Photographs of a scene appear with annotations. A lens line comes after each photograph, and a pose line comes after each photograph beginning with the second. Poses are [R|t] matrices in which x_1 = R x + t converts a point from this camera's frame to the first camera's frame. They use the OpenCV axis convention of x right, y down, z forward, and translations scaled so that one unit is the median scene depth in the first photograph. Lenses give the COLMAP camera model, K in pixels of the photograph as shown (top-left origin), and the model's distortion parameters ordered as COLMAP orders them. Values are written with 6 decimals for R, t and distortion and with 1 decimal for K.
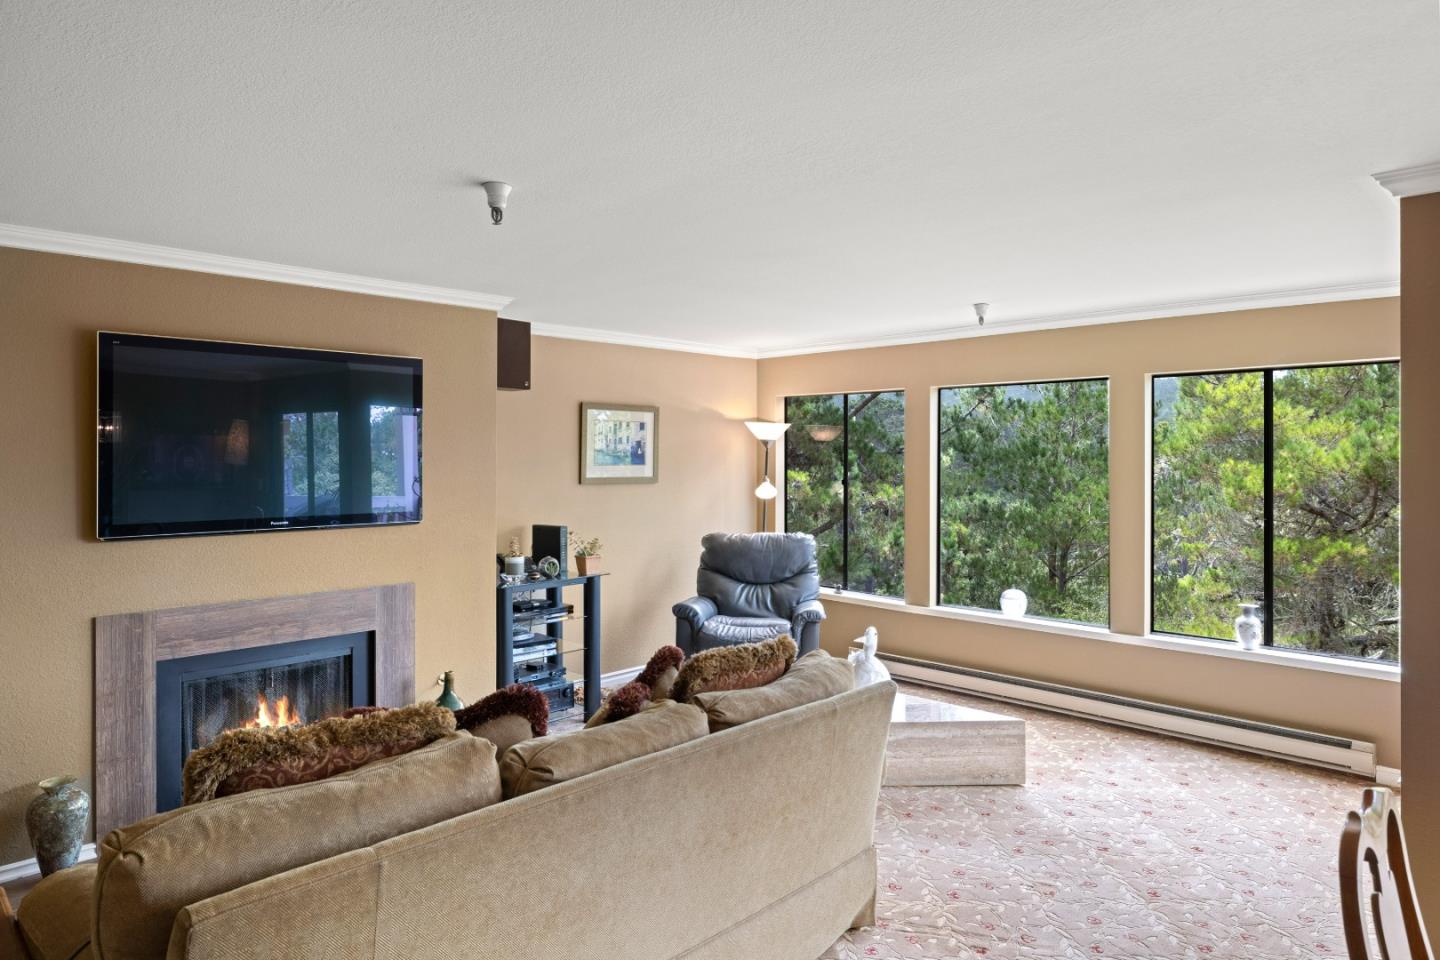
lens RADIAL K [[879.7, 0, 728.7], [0, 879.7, 465.6], [0, 0, 1]] dist [0.003527, 0.000042]
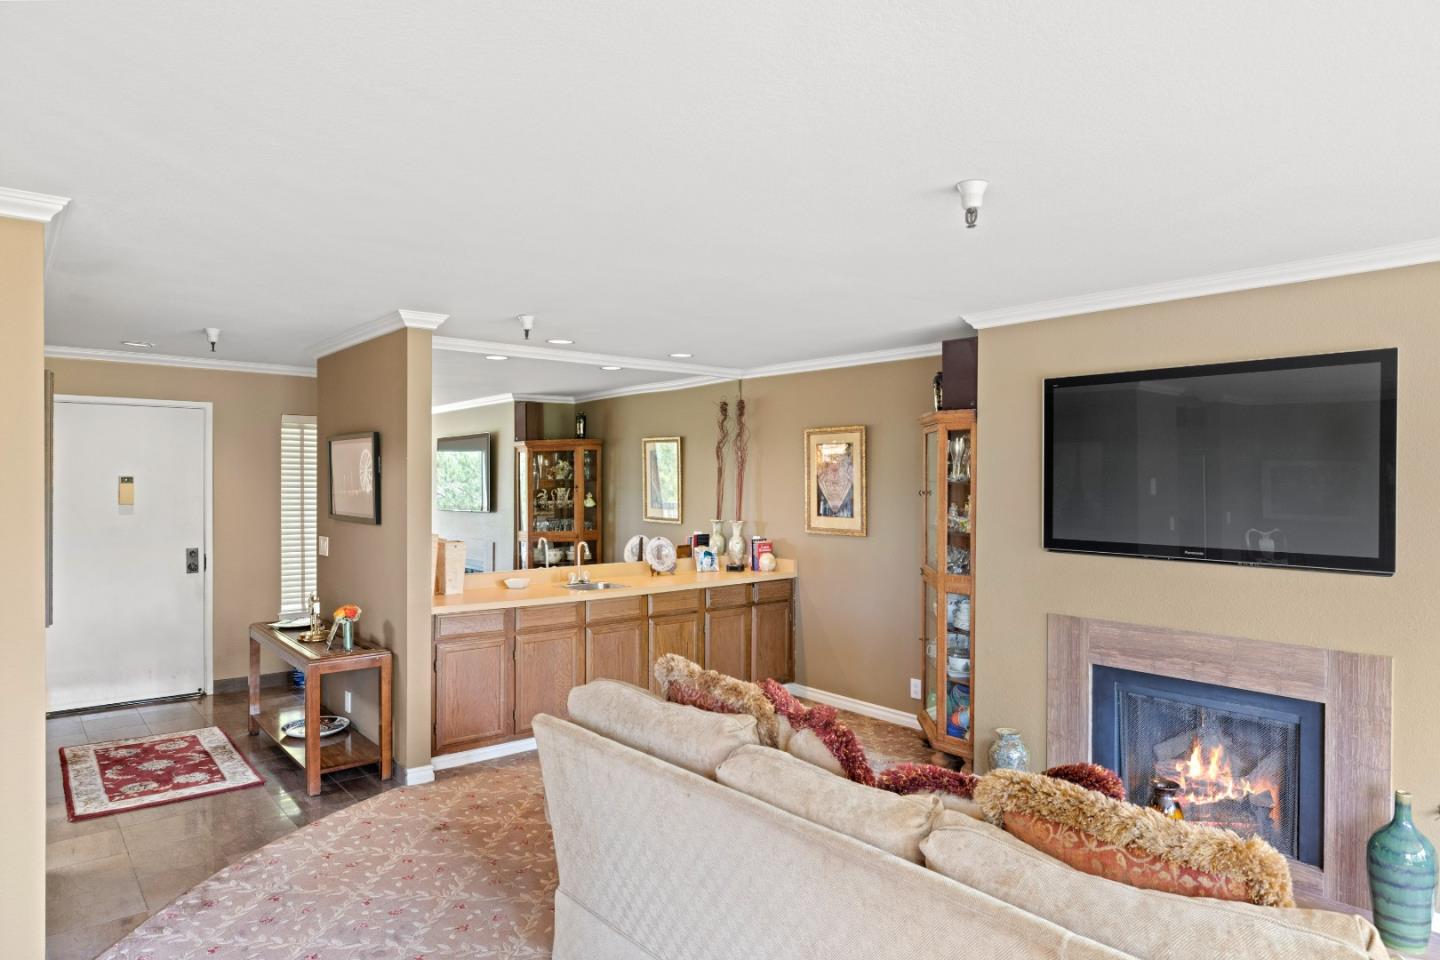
lens RADIAL K [[863.6, 0, 722.5], [0, 863.6, 487.4], [0, 0, 1]] dist [0.004788, -0.000297]
pose [[-0.093692, 0.009170, -0.995559, 0.467999], [-0.013355, 0.999856, 0.010467, -0.007972], [0.995512, 0.014276, -0.093556, 0.597205]]
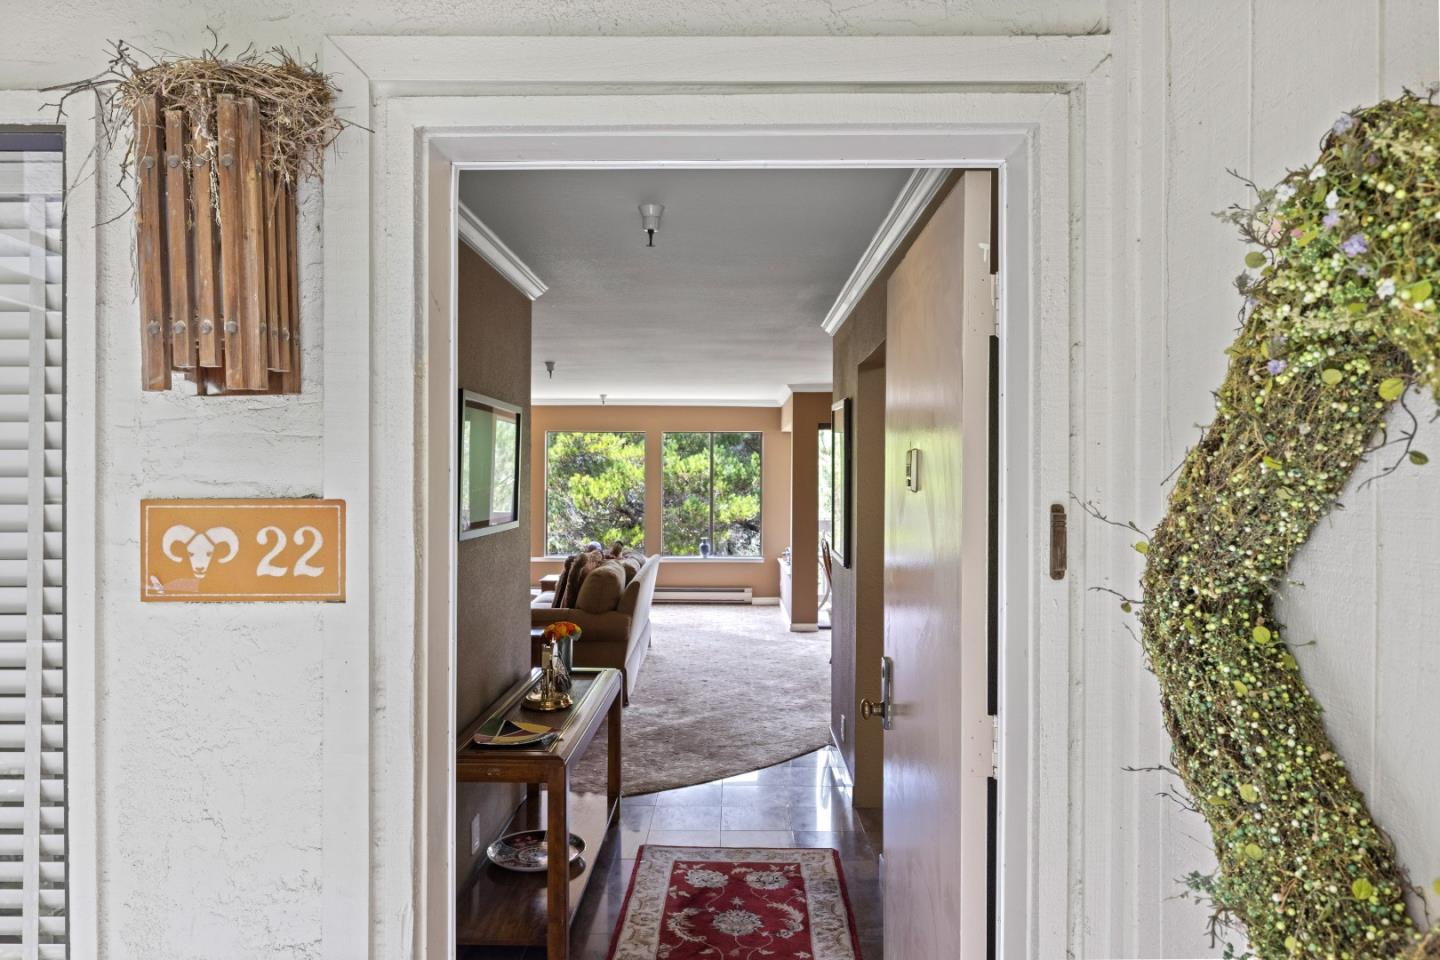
lens RADIAL K [[863.6, 0, 716.7], [0, 863.6, 481.6], [0, 0, 1]] dist [0.004788, -0.000297]
pose [[0.732809, -0.007915, 0.680388, -1.180761], [0.007867, 0.999964, 0.003159, 0.015435], [-0.680388, 0.003038, 0.732845, -0.839761]]
